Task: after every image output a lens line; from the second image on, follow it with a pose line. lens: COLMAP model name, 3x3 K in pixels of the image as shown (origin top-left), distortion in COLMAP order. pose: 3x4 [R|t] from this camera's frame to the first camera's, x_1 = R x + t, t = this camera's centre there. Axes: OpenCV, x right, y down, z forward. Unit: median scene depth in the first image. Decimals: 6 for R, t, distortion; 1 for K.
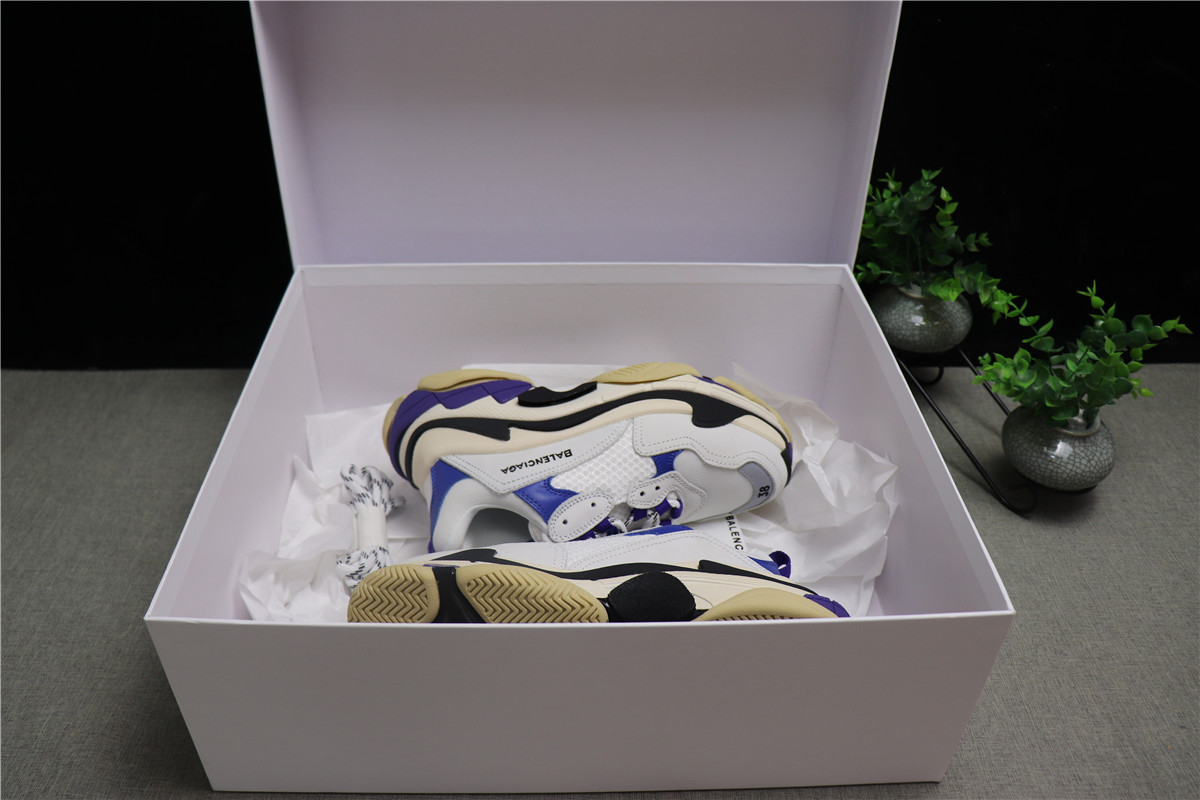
lens RADIAL K [[1004.0, 0, 598.5], [0, 1004.0, 398.4], [0, 0, 1]] dist [-0.155762, 0.099895]
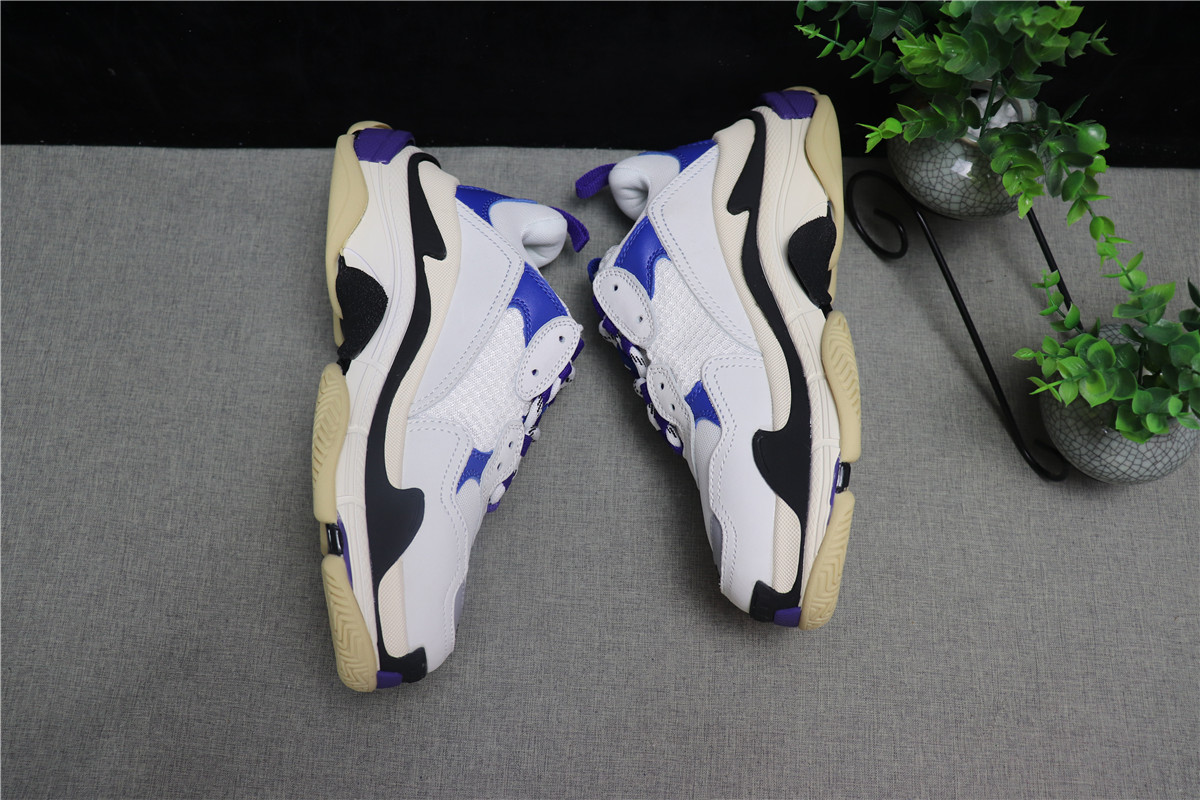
lens RADIAL K [[1004.0, 0, 596.6], [0, 1004.0, 401.0], [0, 0, 1]] dist [-0.155762, 0.099895]
pose [[0.998838, 0.045032, -0.017162, 0.122612], [-0.026708, 0.813701, 0.580669, -0.348151], [0.040114, -0.579536, 0.813959, 0.454160]]
